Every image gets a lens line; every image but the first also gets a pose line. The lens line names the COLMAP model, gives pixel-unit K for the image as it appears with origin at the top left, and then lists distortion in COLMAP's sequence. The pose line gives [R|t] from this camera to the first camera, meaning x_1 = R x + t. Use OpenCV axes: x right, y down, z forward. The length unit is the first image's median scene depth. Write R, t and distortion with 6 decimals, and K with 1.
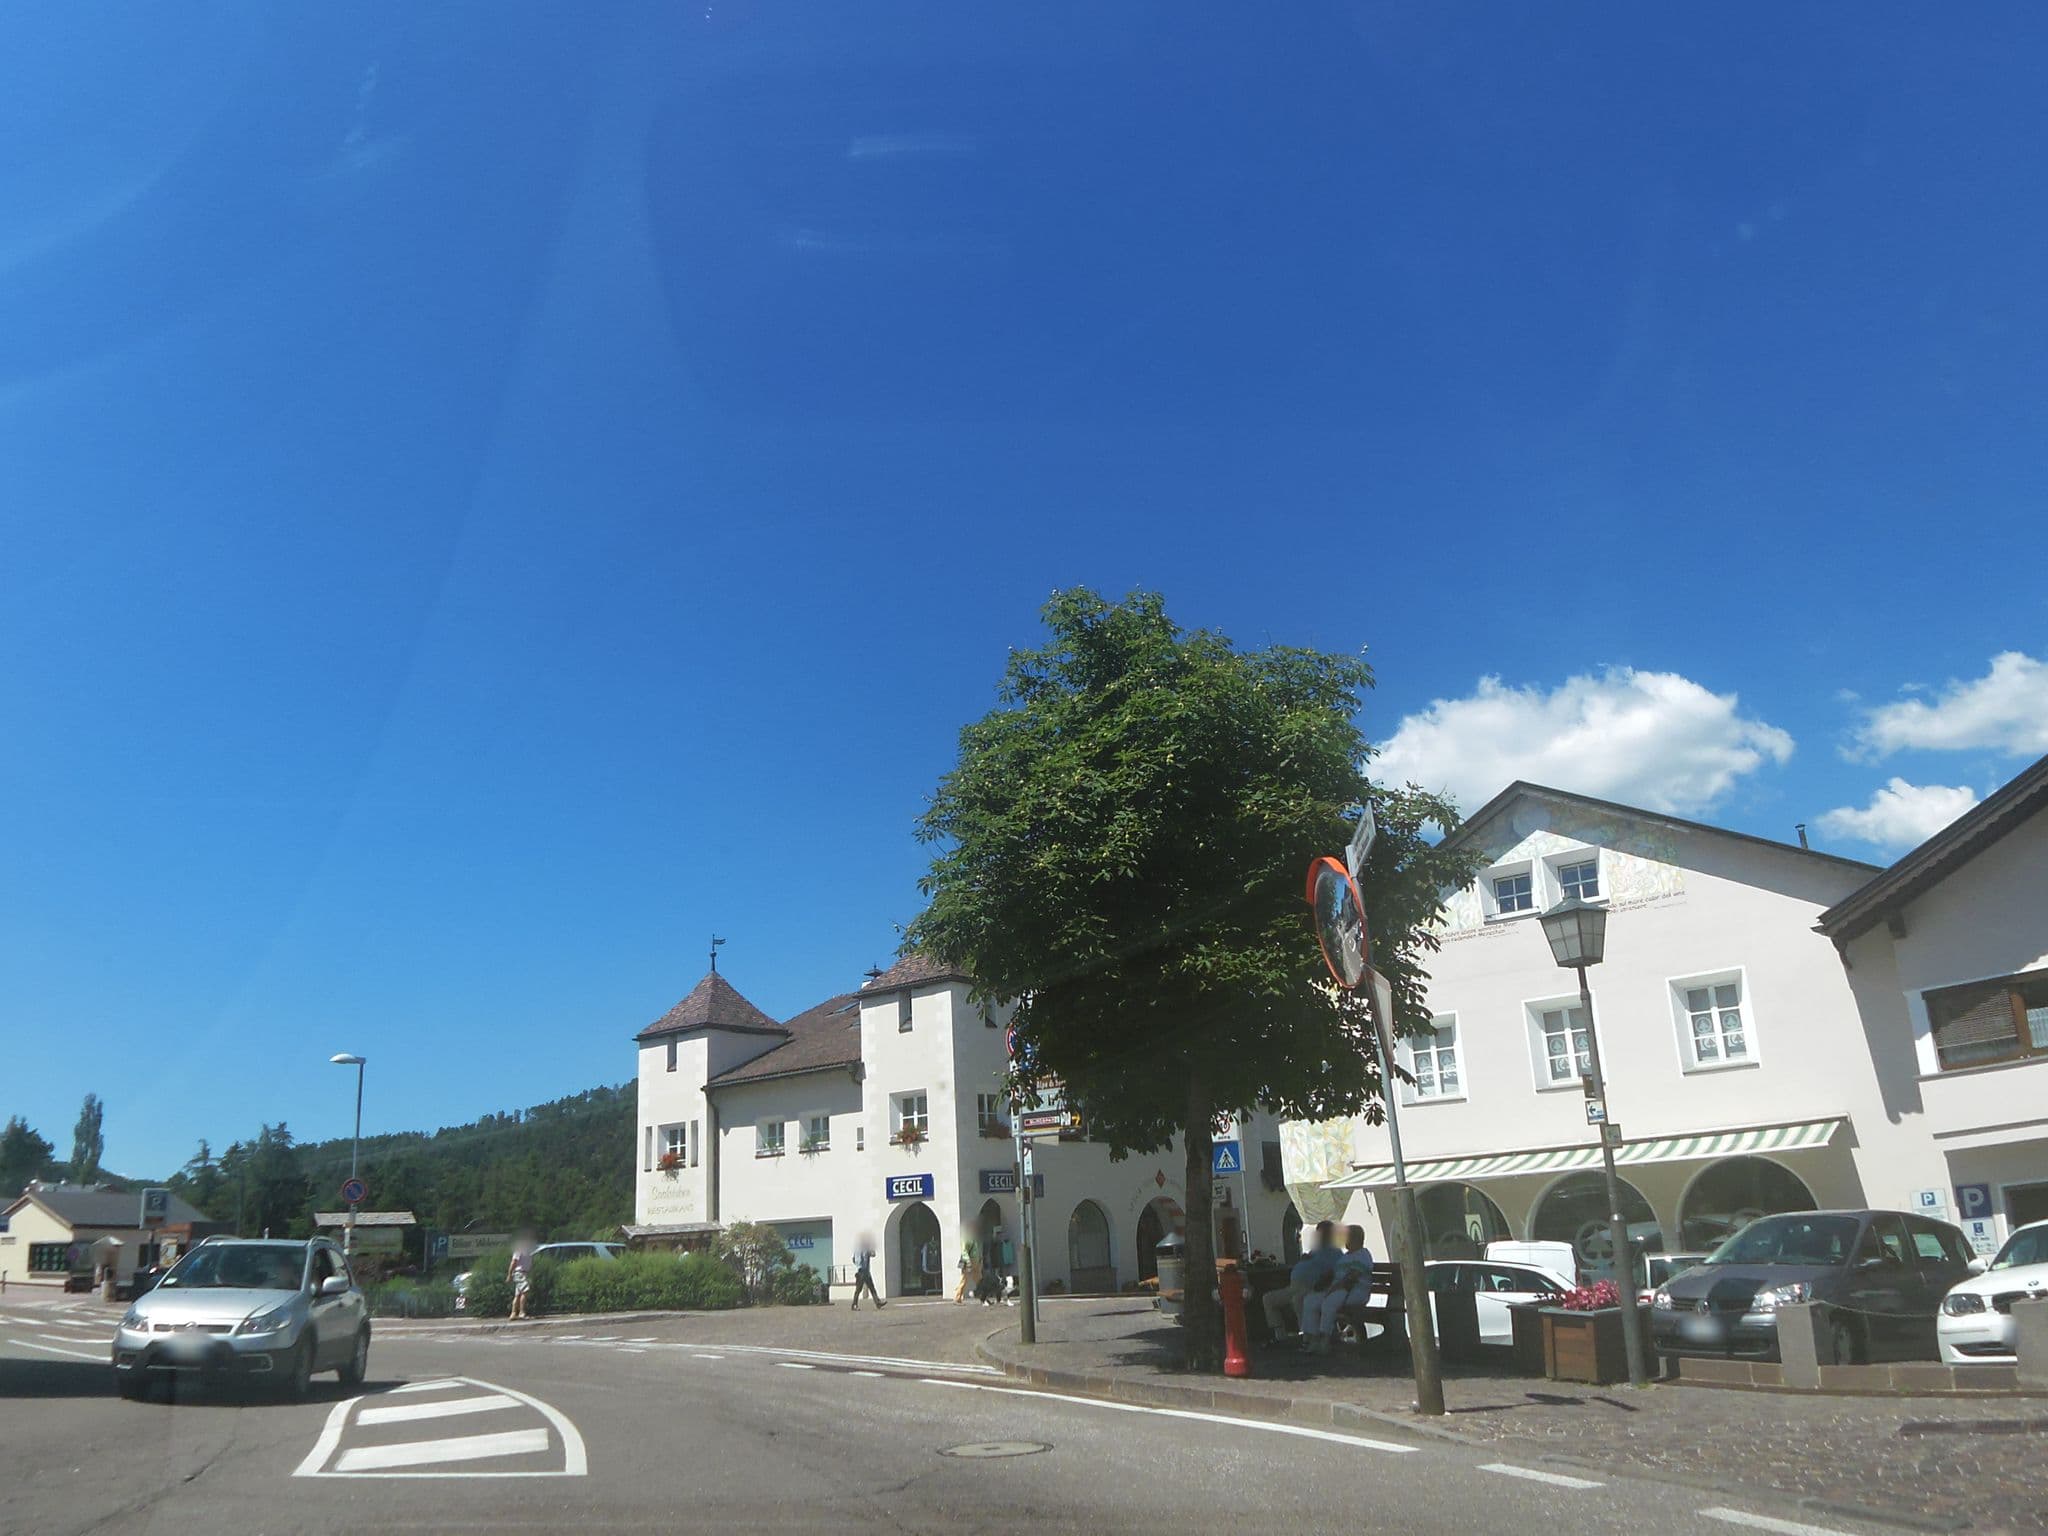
lens RADIAL K [[1603.8, 0, 997.9], [0, 1603.8, 760.4], [0, 0, 1]] dist [-0.014225, -0.121709]
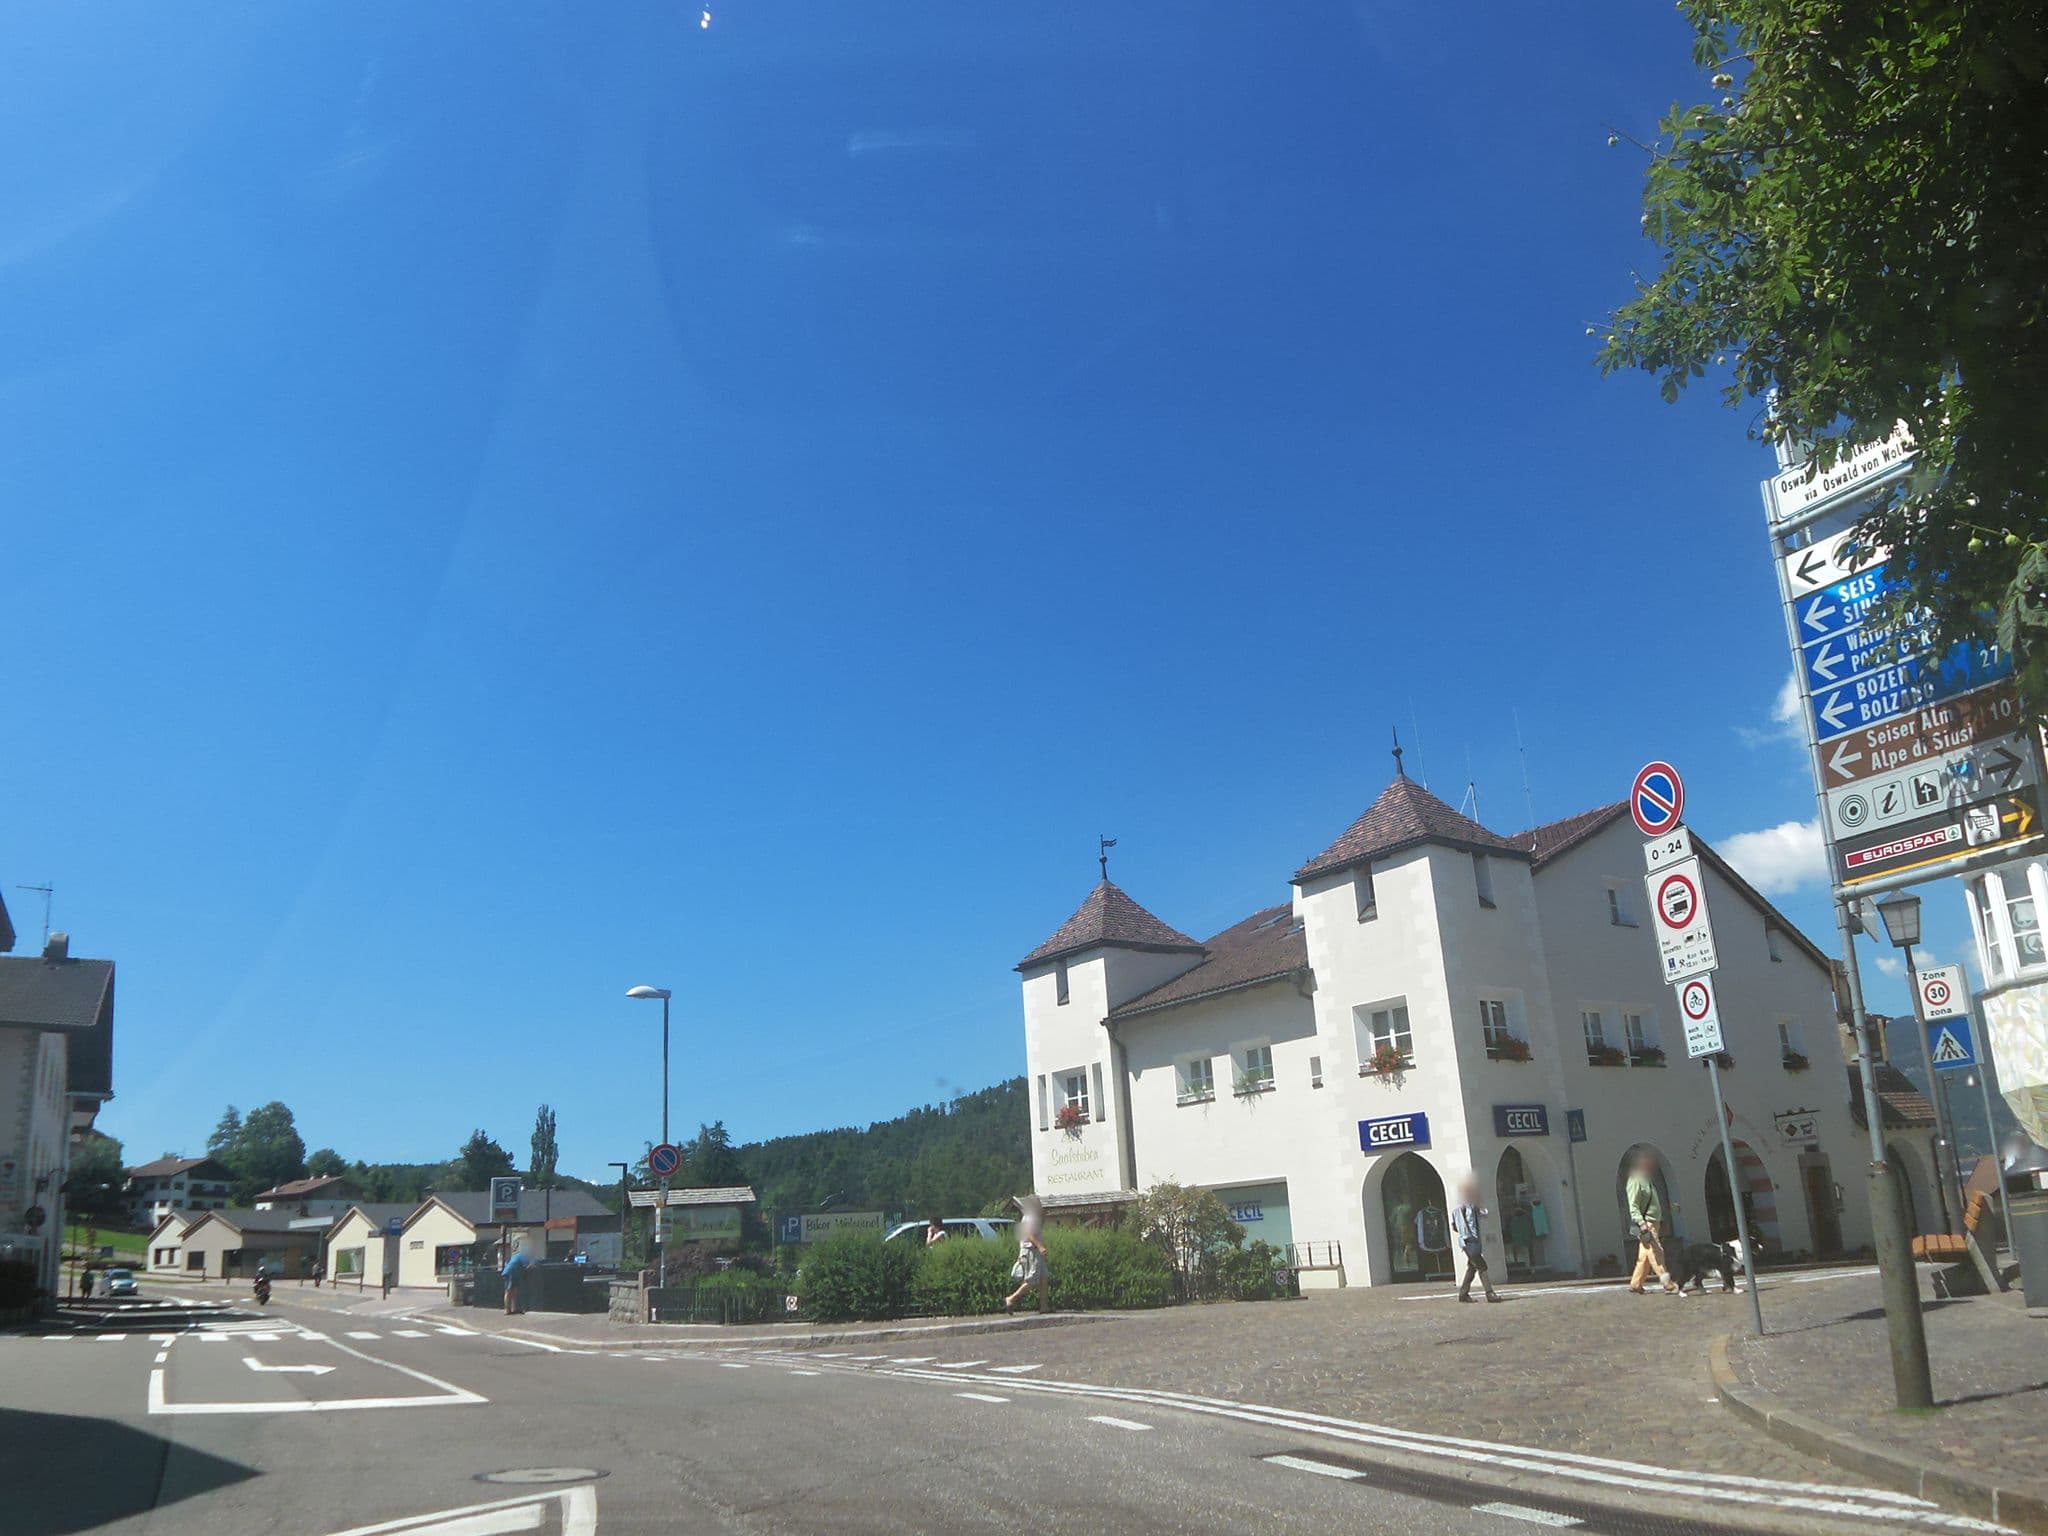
lens RADIAL K [[1603.8, 0, 997.9], [0, 1603.8, 760.4], [0, 0, 1]] dist [-0.014225, -0.121709]
pose [[0.967679, -0.084126, -0.237741, -0.040063], [0.086478, 0.996254, -0.000536, 0.080131], [0.236895, -0.020041, 0.971329, 0.248414]]
